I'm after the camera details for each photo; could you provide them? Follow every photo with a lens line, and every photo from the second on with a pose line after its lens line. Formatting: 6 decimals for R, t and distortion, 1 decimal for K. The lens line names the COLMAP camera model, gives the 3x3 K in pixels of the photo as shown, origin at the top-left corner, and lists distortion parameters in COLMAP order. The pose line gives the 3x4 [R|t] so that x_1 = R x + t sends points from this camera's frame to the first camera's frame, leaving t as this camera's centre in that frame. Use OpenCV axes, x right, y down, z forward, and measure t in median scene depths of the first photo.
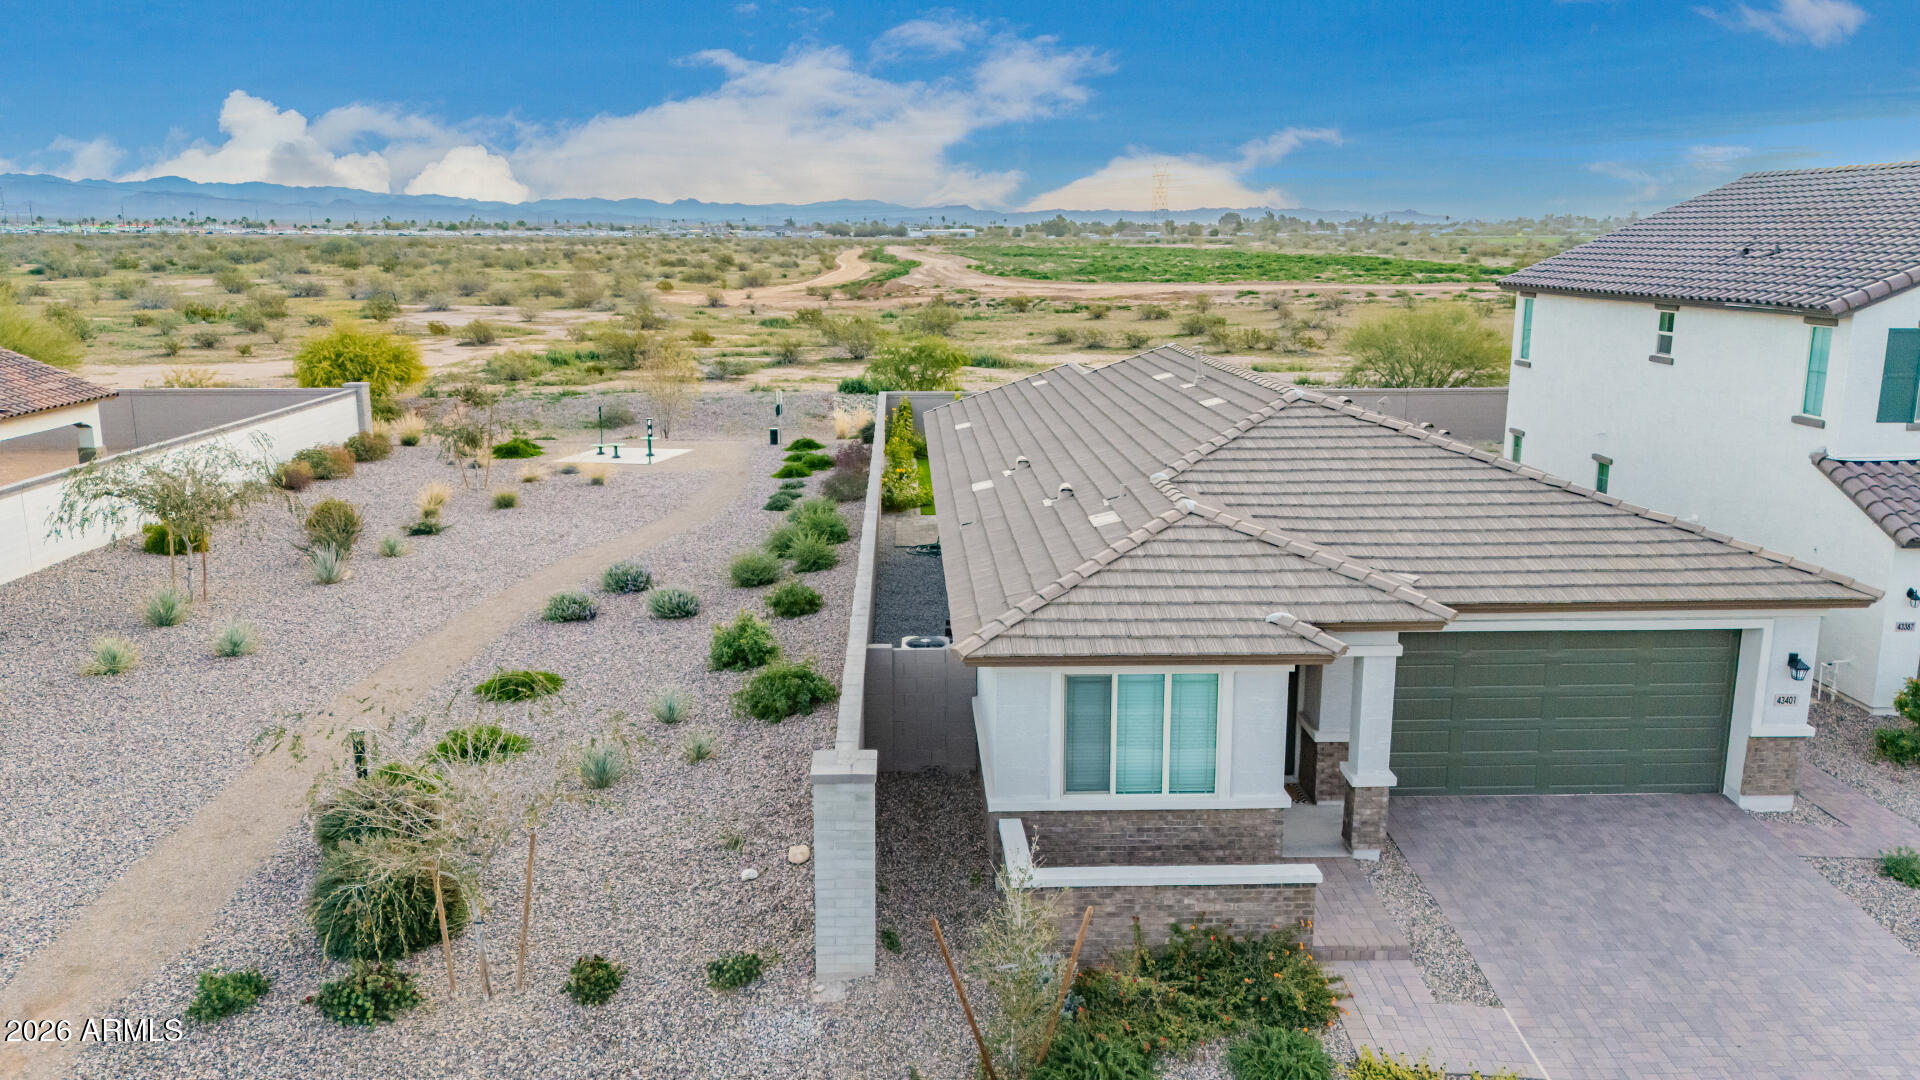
lens RADIAL K [[1428.1, 0, 969.7], [0, 1428.1, 538.8], [0, 0, 1]] dist [0.050211, -0.005918]
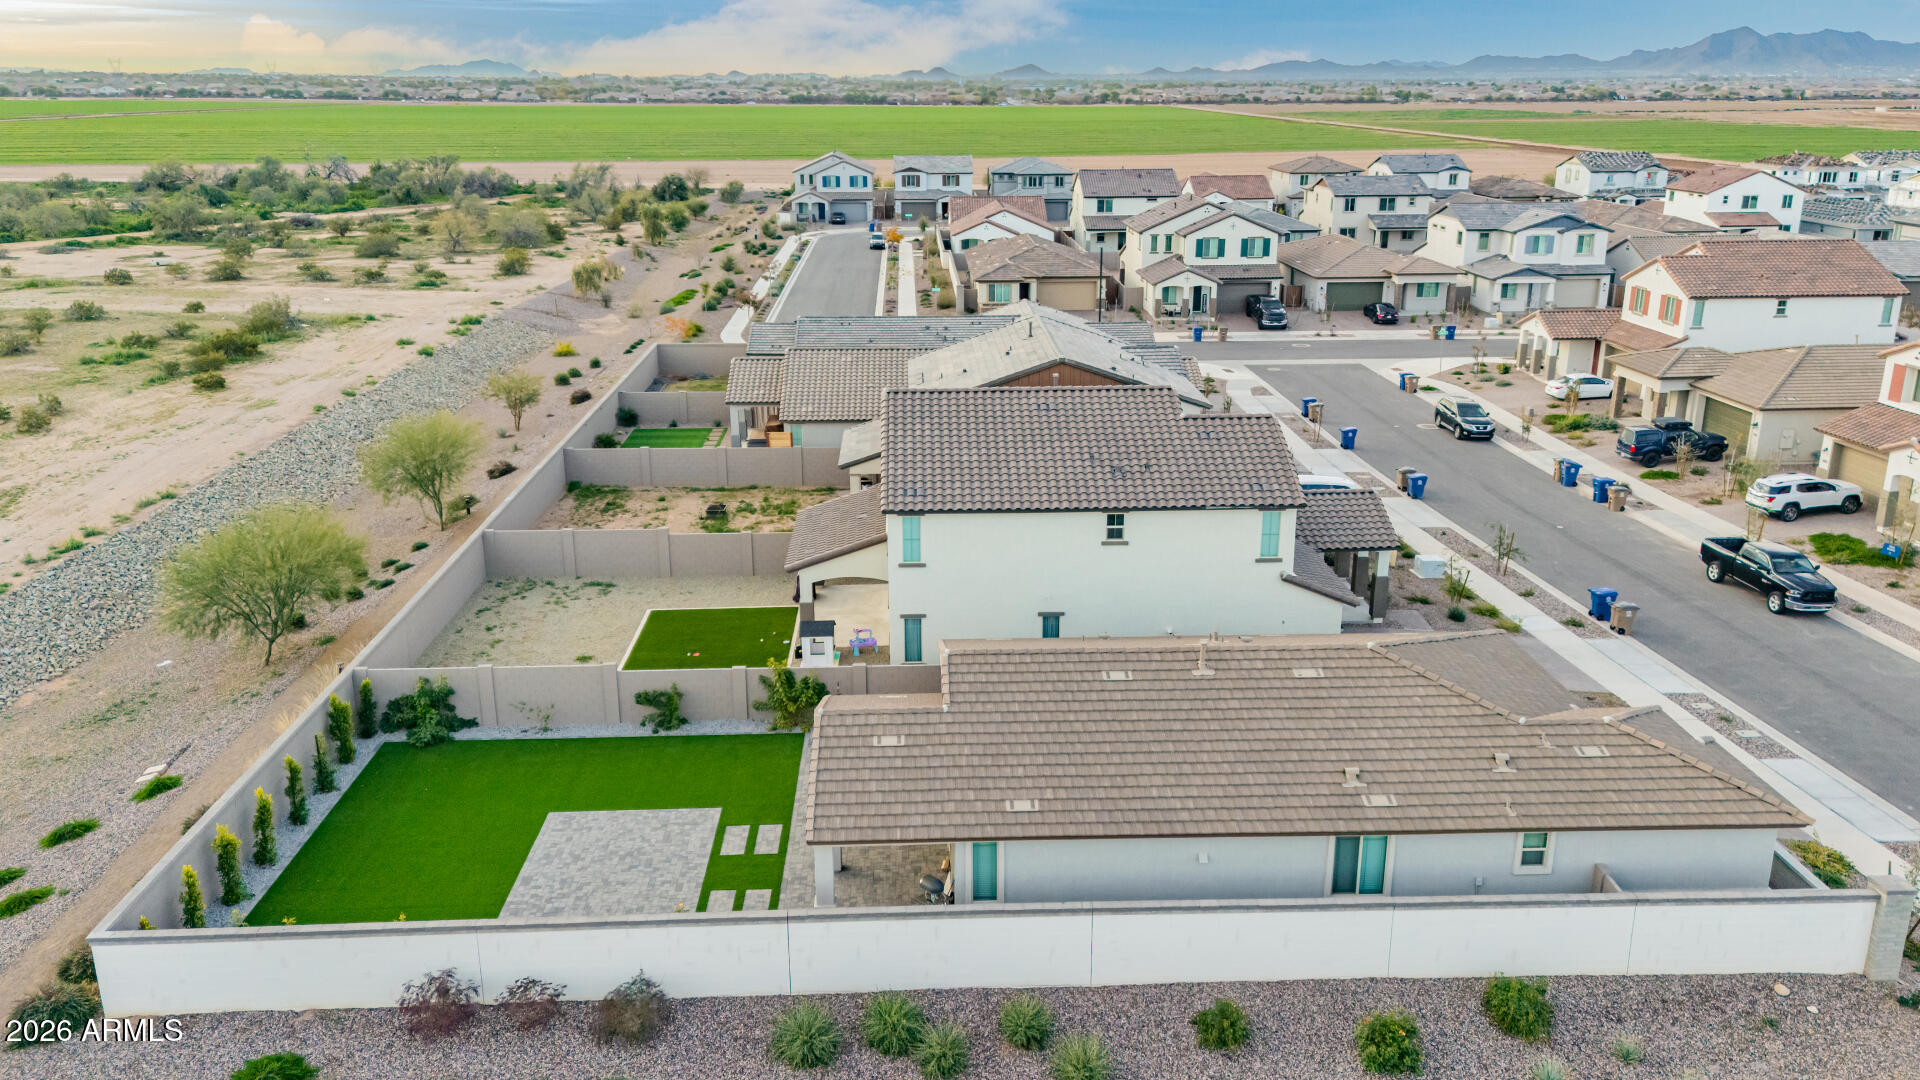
lens RADIAL K [[1473.8, 0, 965.4], [0, 1473.8, 509.7], [0, 0, 1]] dist [0.093595, -0.102673]
pose [[0.005132, -0.279369, 0.960170, -1.280667], [0.209787, 0.939116, 0.272122, -0.770456], [-0.977734, 0.200035, 0.063427, 1.297380]]
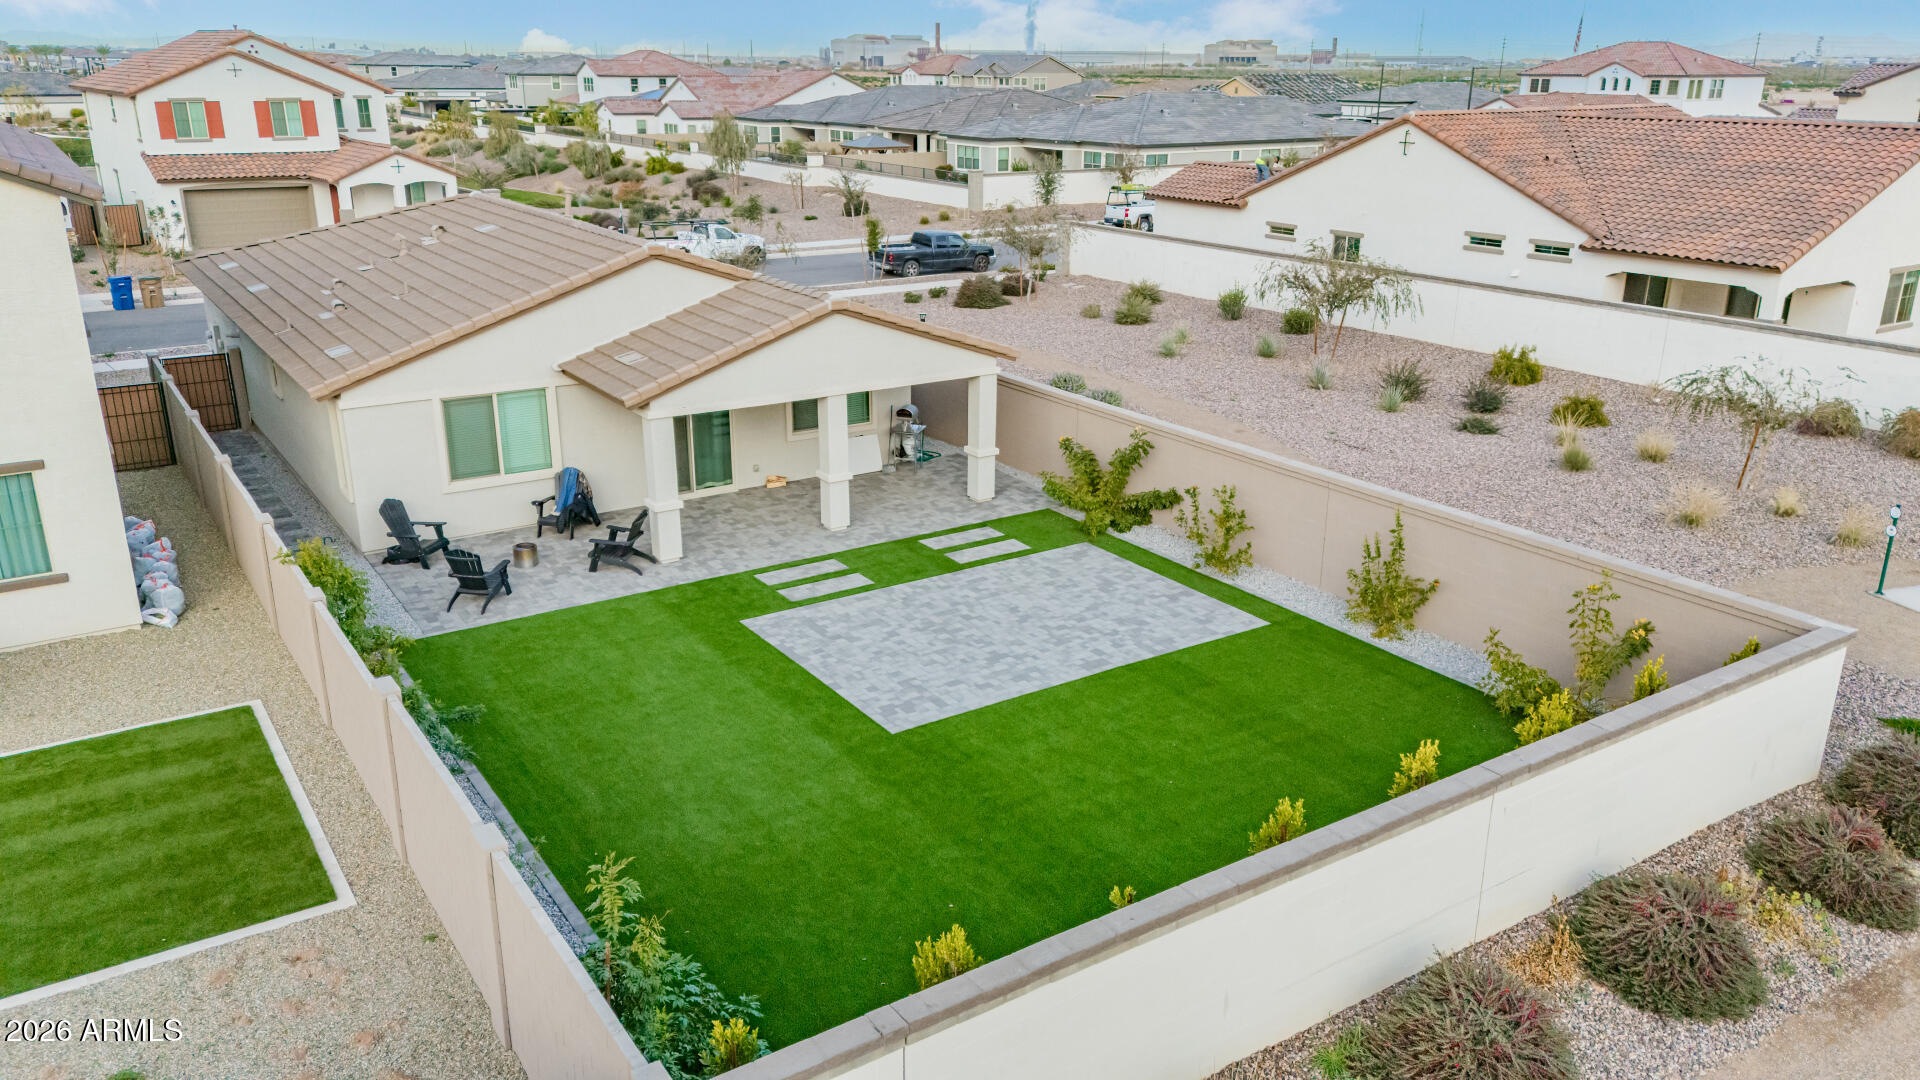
lens RADIAL K [[1400.1, 0, 985.6], [0, 1400.1, 562.1], [0, 0, 1]] dist [0.087690, -0.082545]
pose [[-0.850783, 0.169944, -0.497279, 0.568604], [-0.118981, 0.859404, 0.497260, -0.557378], [0.511871, 0.482227, -0.710947, 2.466169]]
